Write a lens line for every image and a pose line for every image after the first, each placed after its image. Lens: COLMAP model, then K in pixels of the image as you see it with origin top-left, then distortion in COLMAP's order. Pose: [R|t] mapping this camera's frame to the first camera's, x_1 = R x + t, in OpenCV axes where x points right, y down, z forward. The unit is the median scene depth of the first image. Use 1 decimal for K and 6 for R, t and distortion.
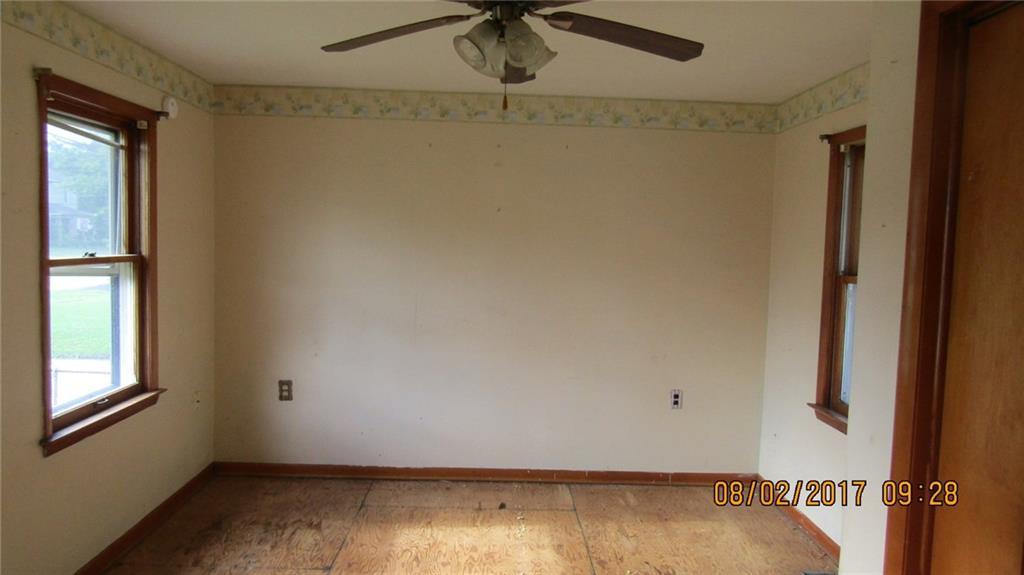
lens RADIAL K [[757.4, 0, 512.0], [0, 757.4, 287.5], [0, 0, 1]] dist [0.000085, 0.000093]
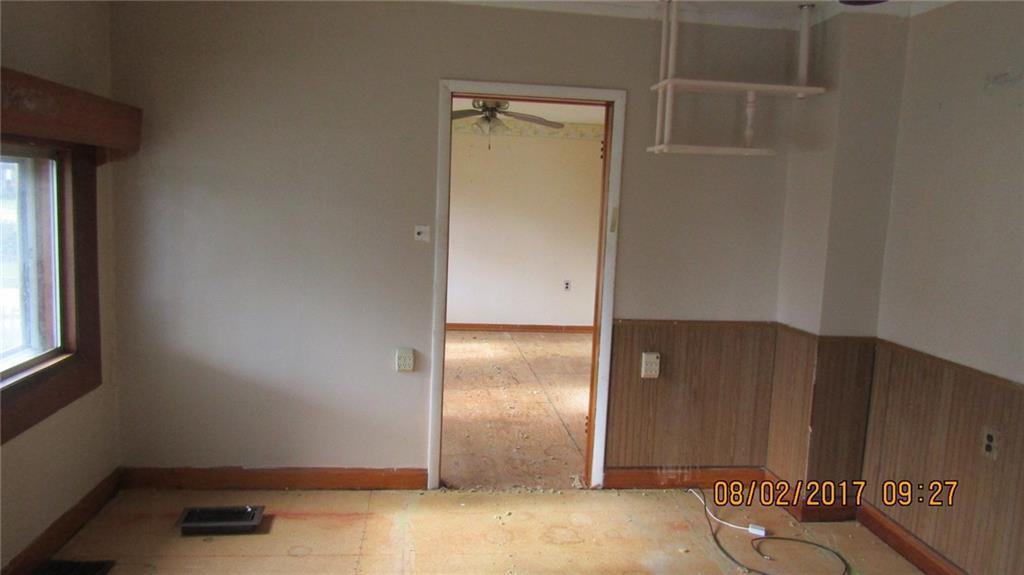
lens RADIAL K [[757.4, 0, 512.0], [0, 757.4, 287.5], [0, 0, 1]] dist [0.000085, 0.000093]
pose [[0.995981, -0.001437, 0.089556, -0.083166], [-0.002906, 0.998826, 0.048350, 0.063936], [-0.089521, -0.048416, 0.994808, -0.833250]]
